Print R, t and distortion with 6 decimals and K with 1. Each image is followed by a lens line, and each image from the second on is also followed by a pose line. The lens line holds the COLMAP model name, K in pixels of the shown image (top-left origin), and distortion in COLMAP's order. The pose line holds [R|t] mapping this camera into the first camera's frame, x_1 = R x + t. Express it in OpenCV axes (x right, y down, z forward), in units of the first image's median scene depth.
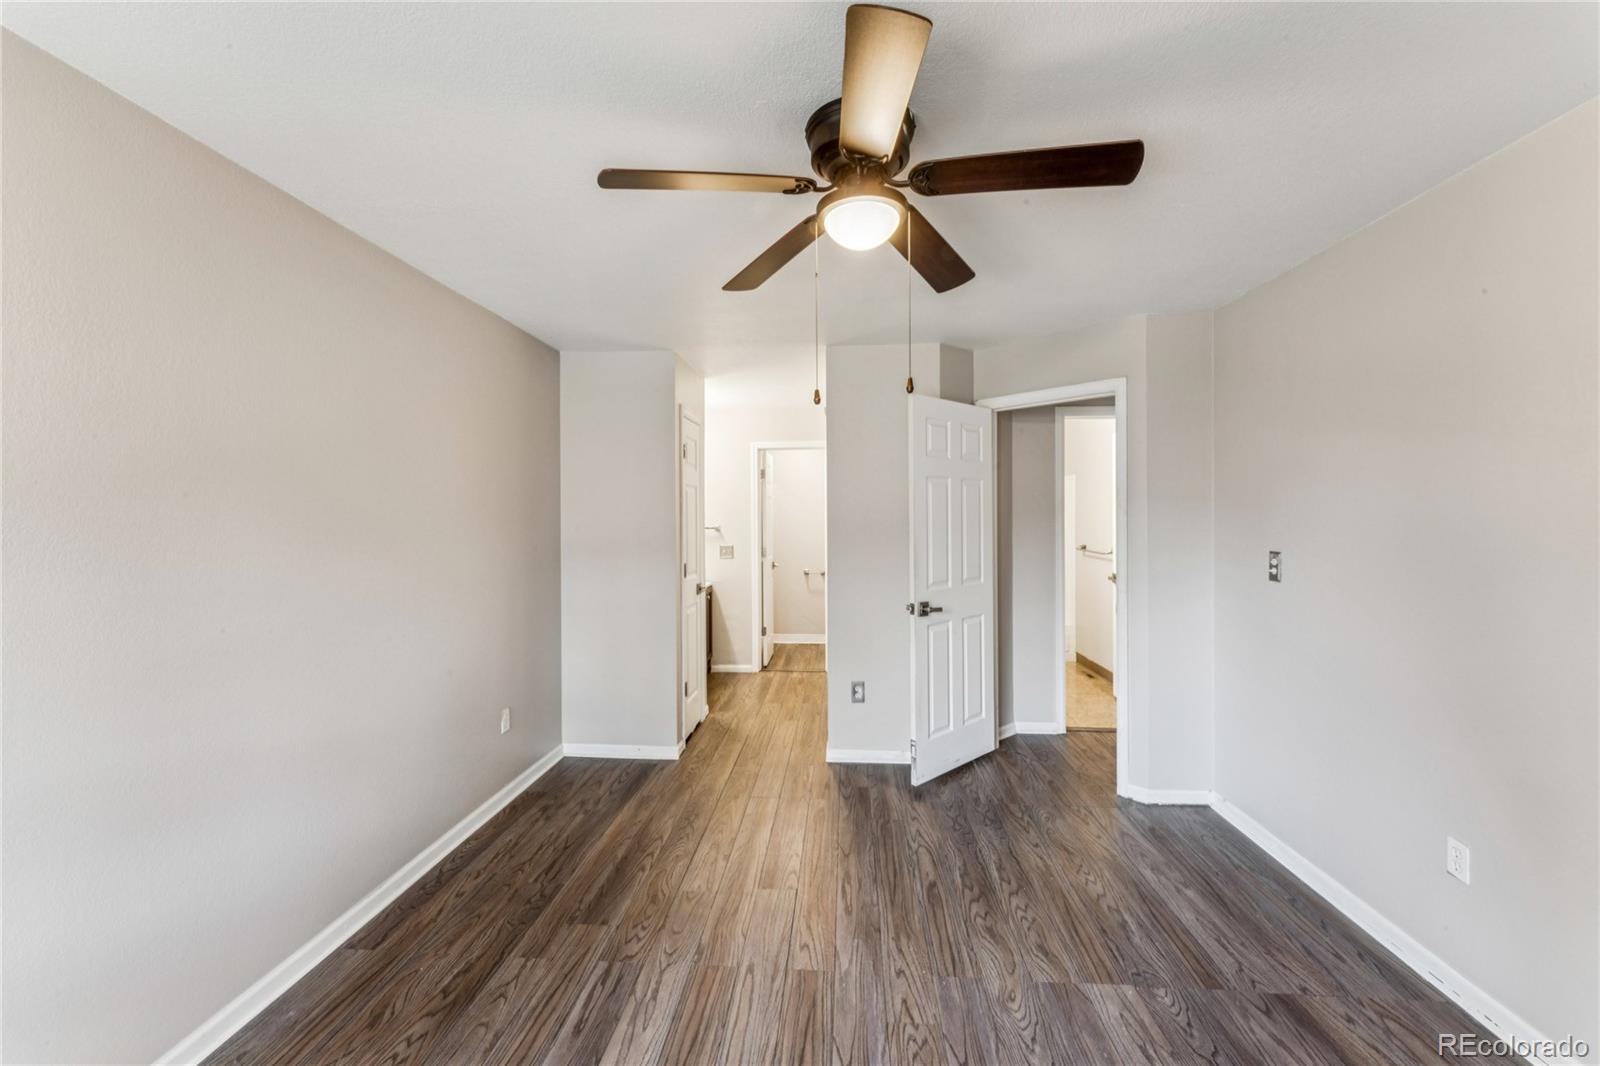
lens RADIAL K [[655.0, 0, 799.0], [0, 655.0, 526.0], [0, 0, 1]] dist [-0.001024, -0.001430]
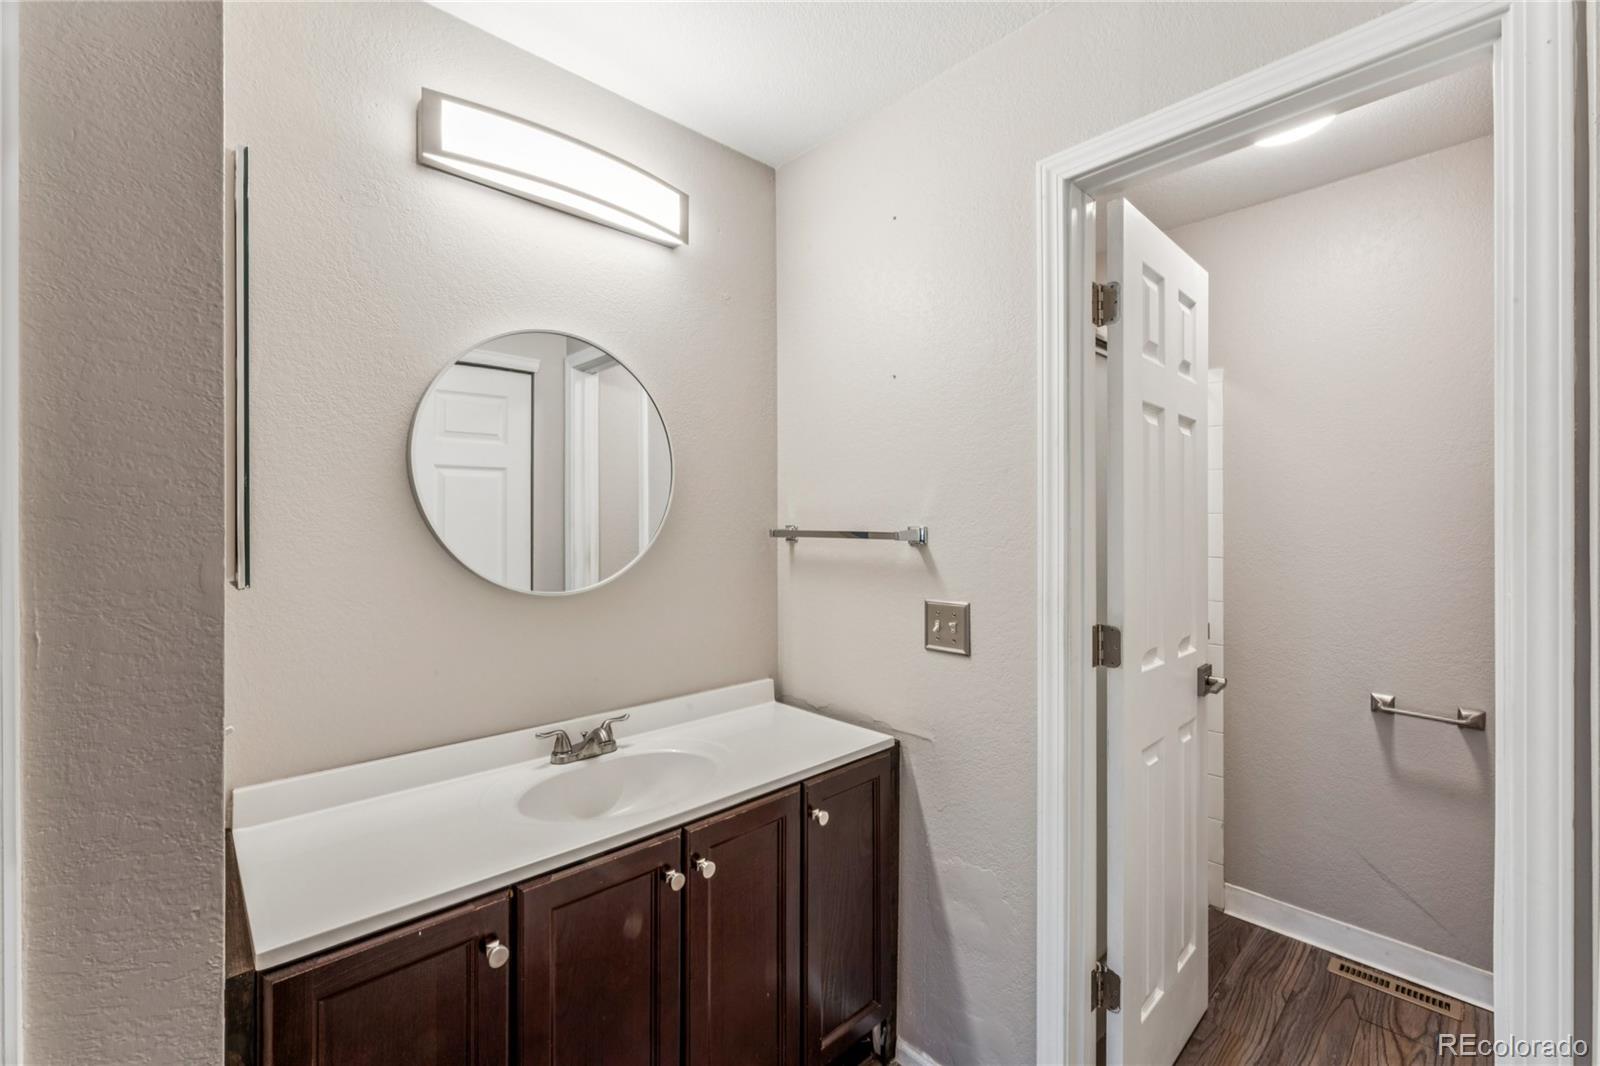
lens RADIAL K [[655.0, 0, 803.8], [0, 655.0, 534.6], [0, 0, 1]] dist [-0.001024, -0.001430]
pose [[0.730466, 0.009140, -0.682888, 0.024171], [-0.010846, 0.999940, 0.001782, 0.002586], [0.682863, 0.006105, 0.730521, 0.772219]]
